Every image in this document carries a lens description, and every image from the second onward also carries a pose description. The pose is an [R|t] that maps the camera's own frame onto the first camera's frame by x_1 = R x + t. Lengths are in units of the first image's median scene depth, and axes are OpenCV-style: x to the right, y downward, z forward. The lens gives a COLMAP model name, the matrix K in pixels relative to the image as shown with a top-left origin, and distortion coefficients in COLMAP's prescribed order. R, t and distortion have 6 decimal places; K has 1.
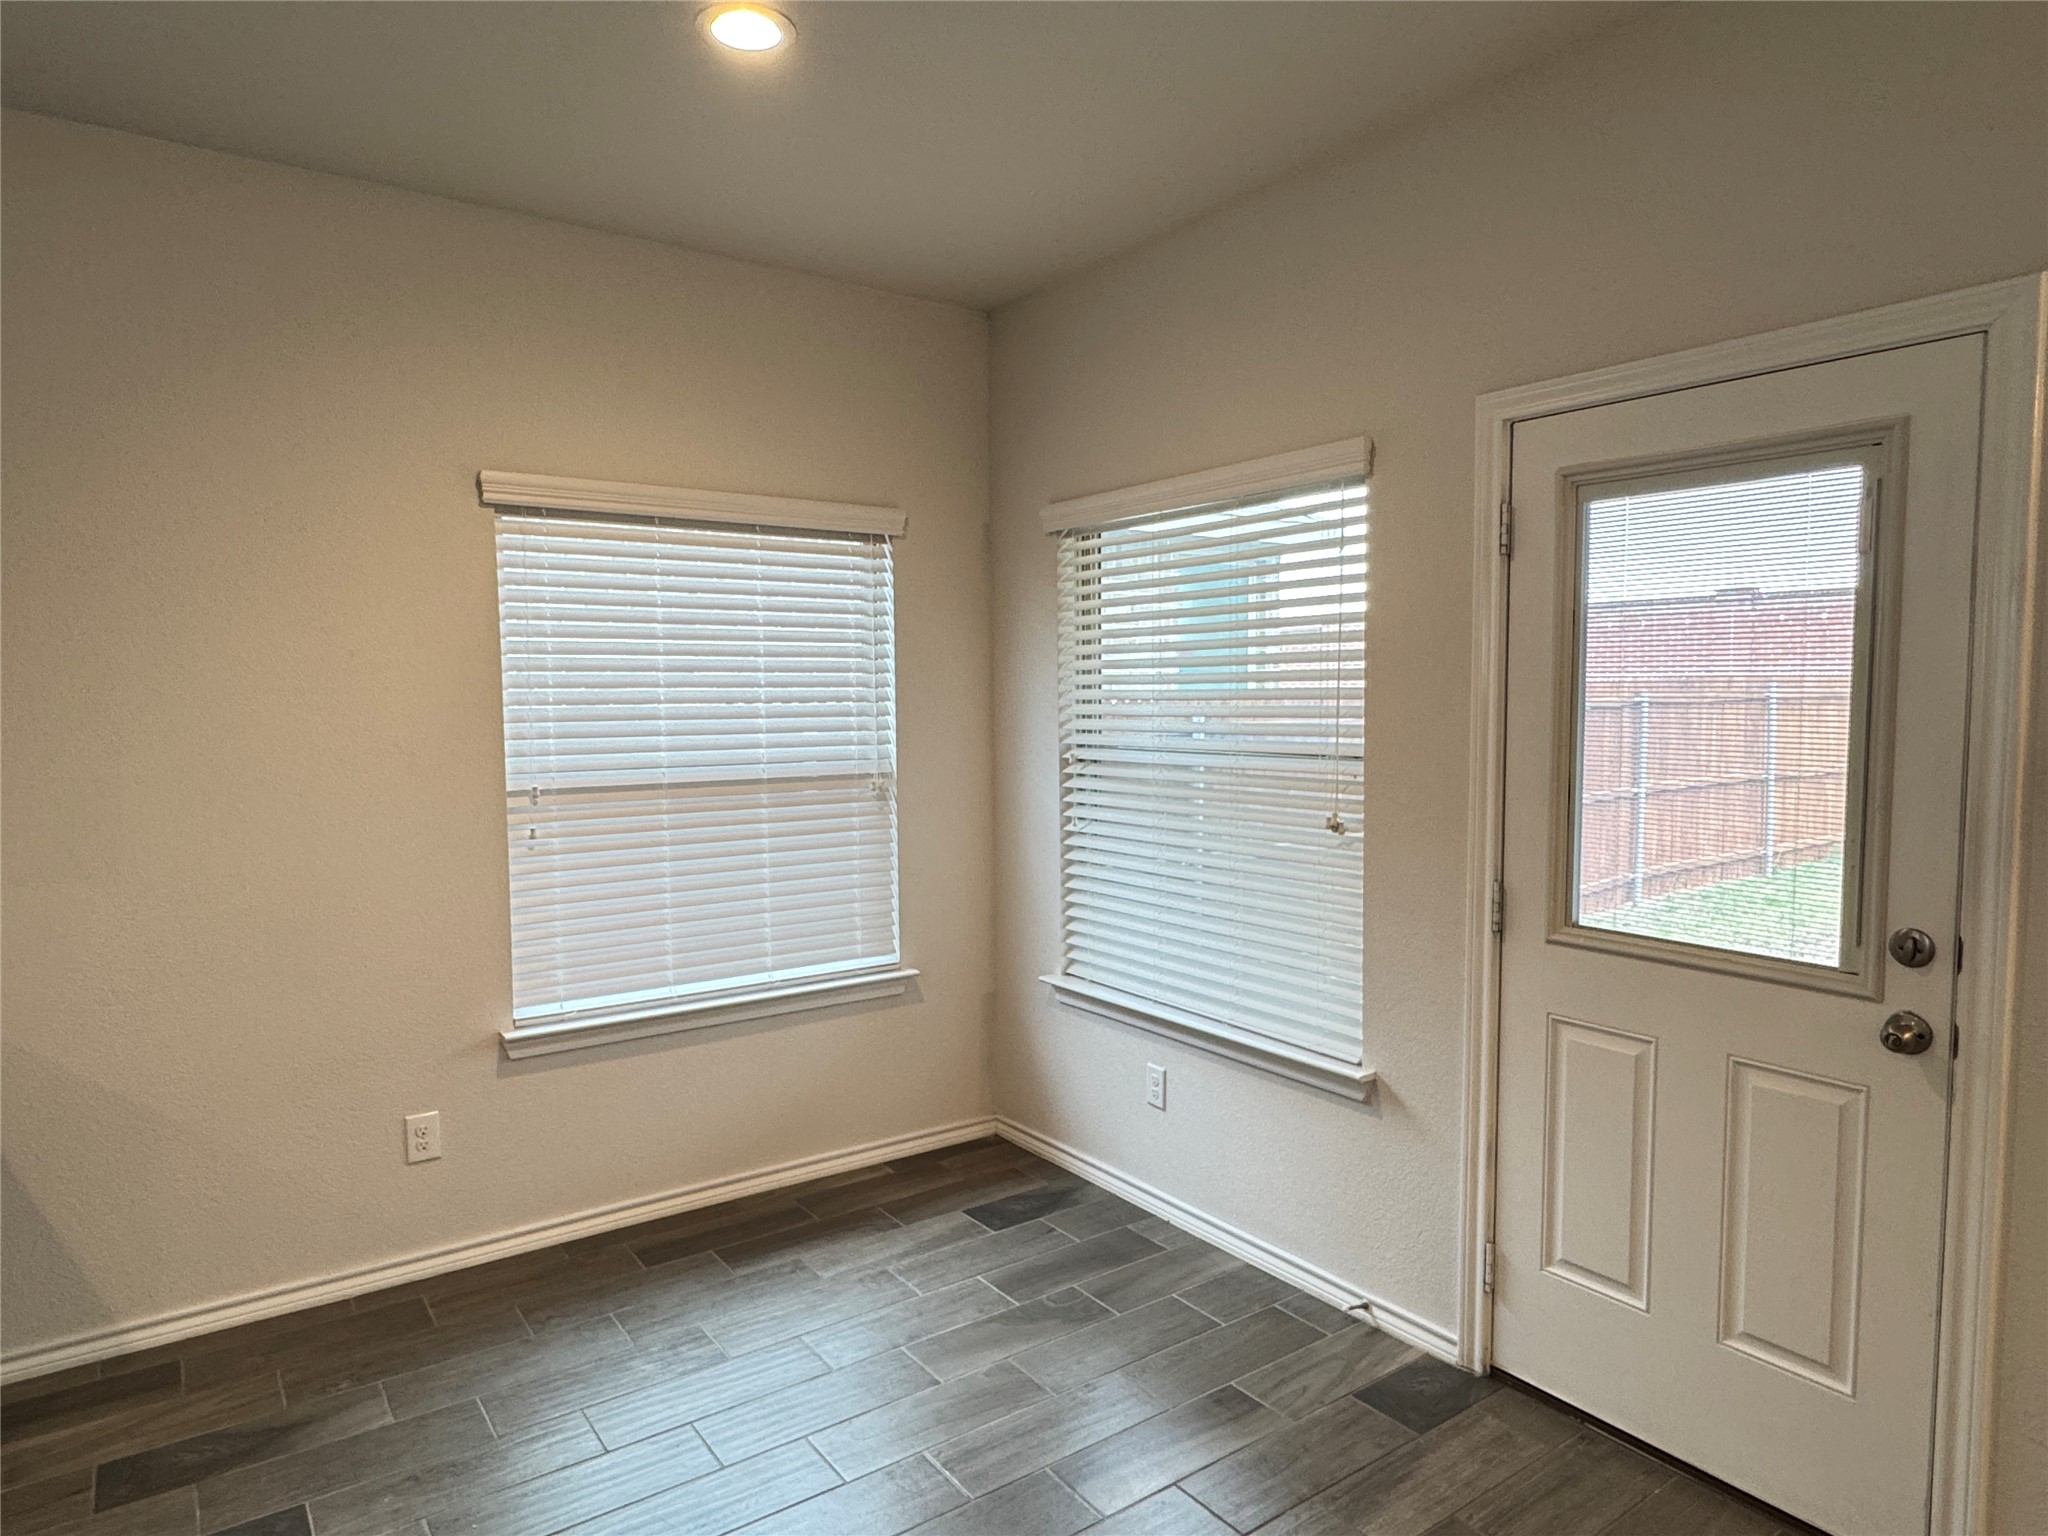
lens RADIAL K [[1229.3, 0, 1028.6], [0, 1229.3, 772.6], [0, 0, 1]] dist [-0.002445, 0.000267]
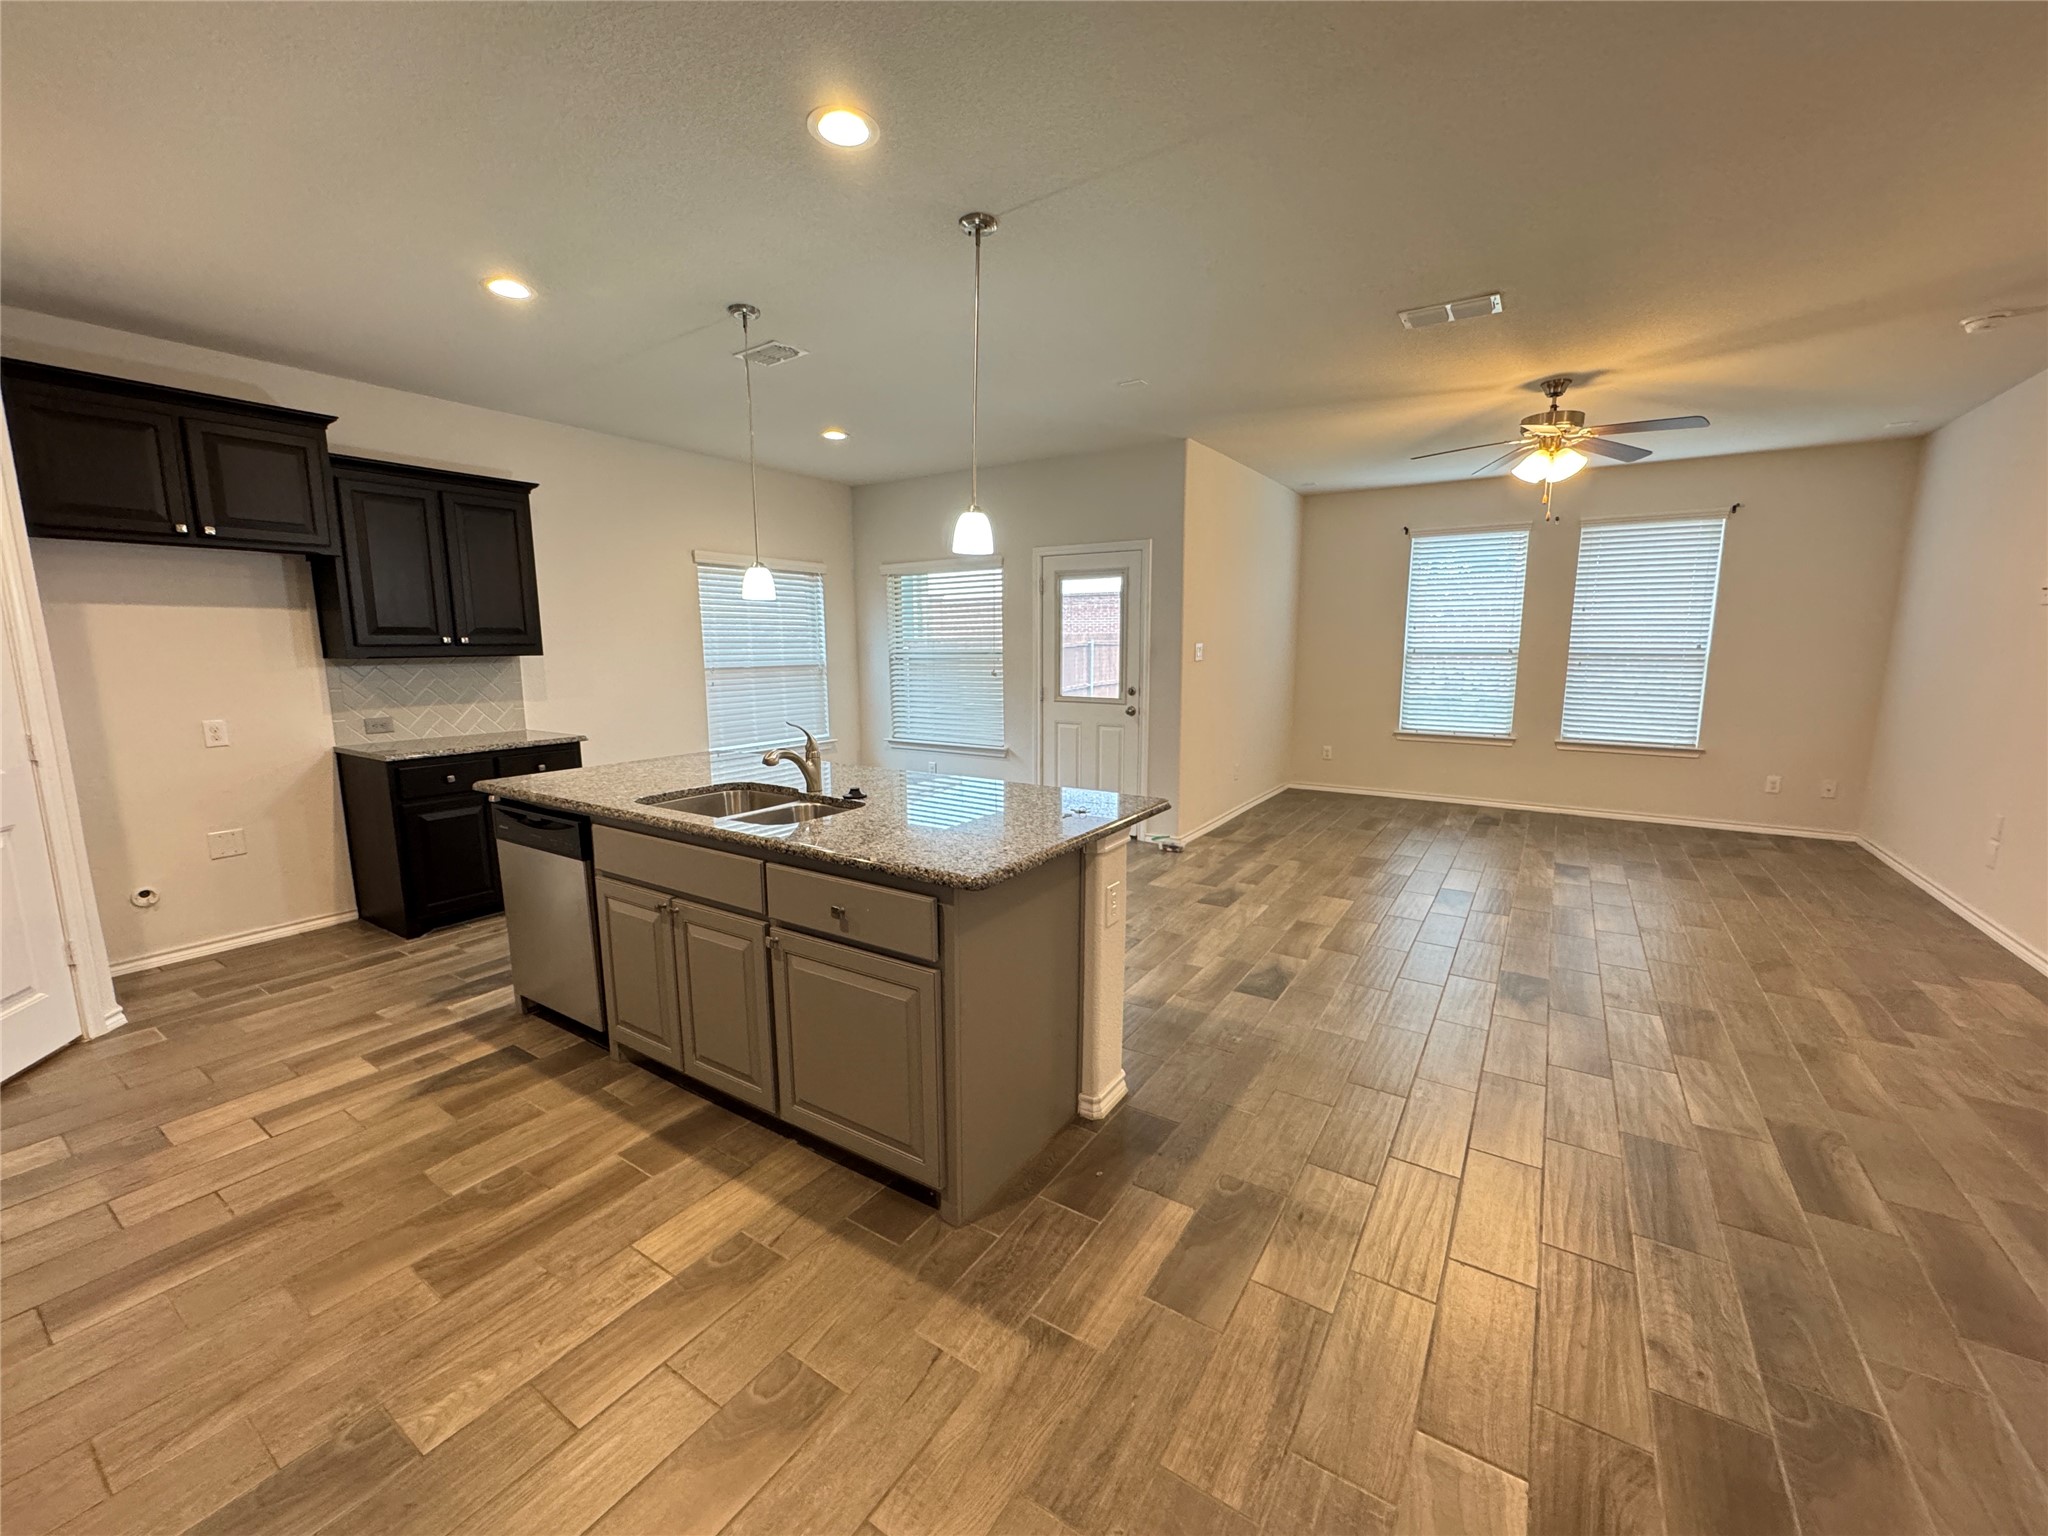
lens RADIAL K [[819.5, 0, 1021.2], [0, 819.5, 768.0], [0, 0, 1]] dist [-0.001794, -0.000479]
pose [[0.934712, -0.052559, 0.351497, -0.464928], [0.023010, 0.995879, 0.087724, 0.102987], [-0.354660, -0.073909, 0.932070, -1.083734]]
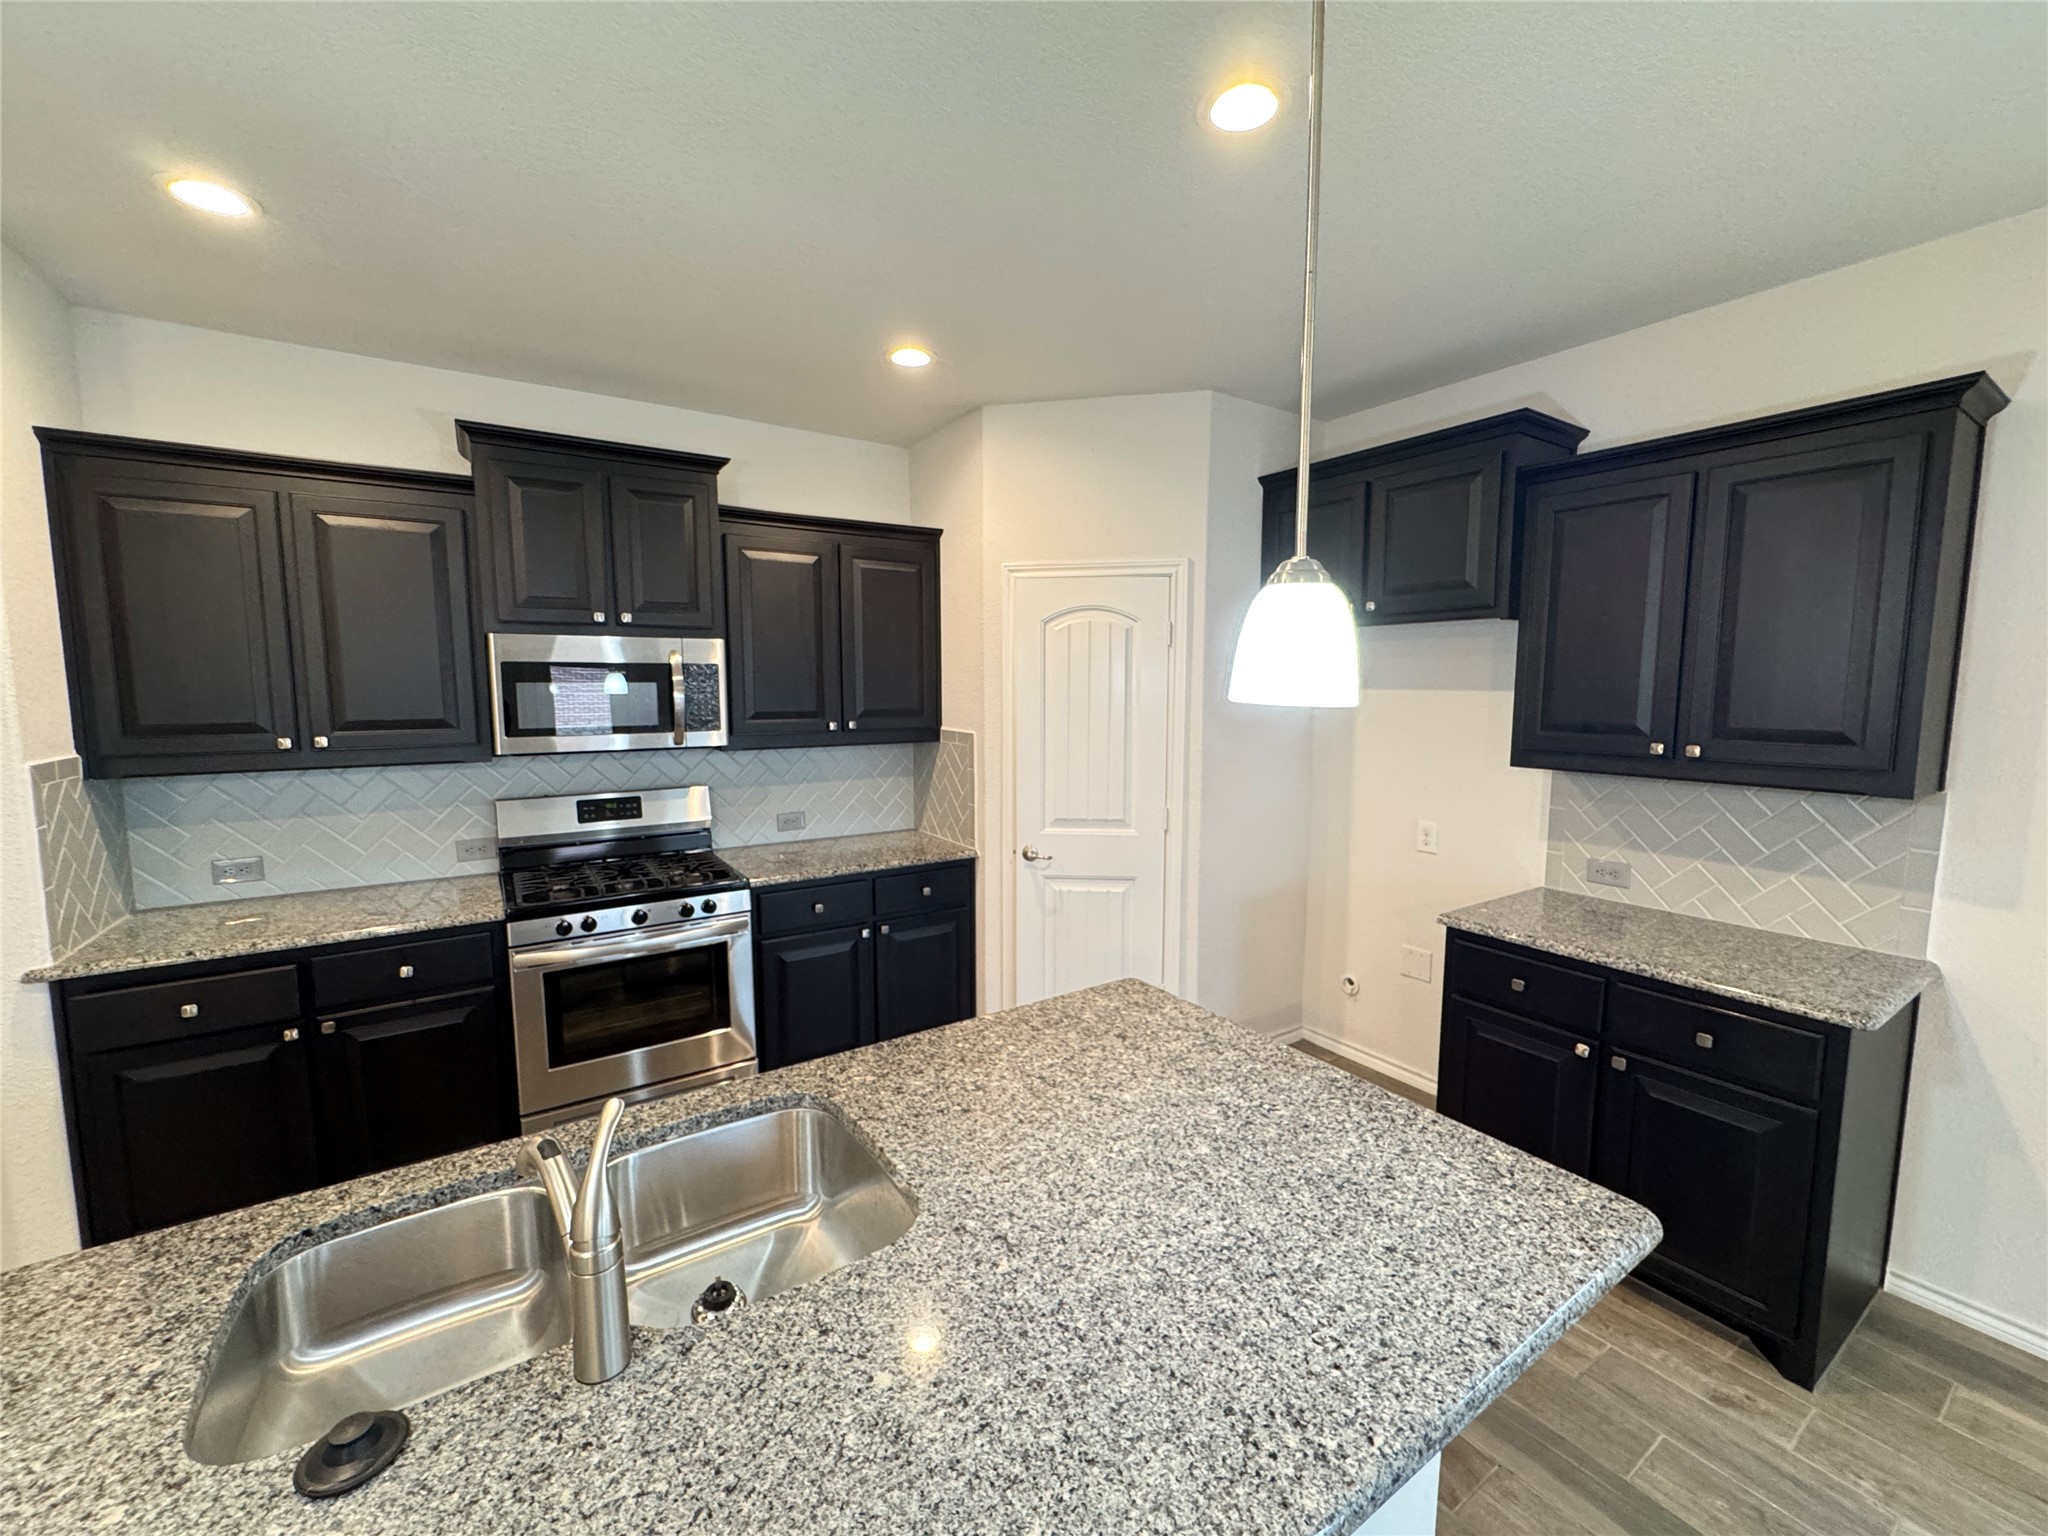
lens RADIAL K [[819.5, 0, 1024.0], [0, 819.5, 766.2], [0, 0, 1]] dist [-0.001794, -0.000479]
pose [[-0.035475, 0.107922, -0.993526, -0.084700], [-0.069998, 0.991442, 0.110195, -0.047755], [0.996916, 0.073453, -0.027617, 0.071012]]
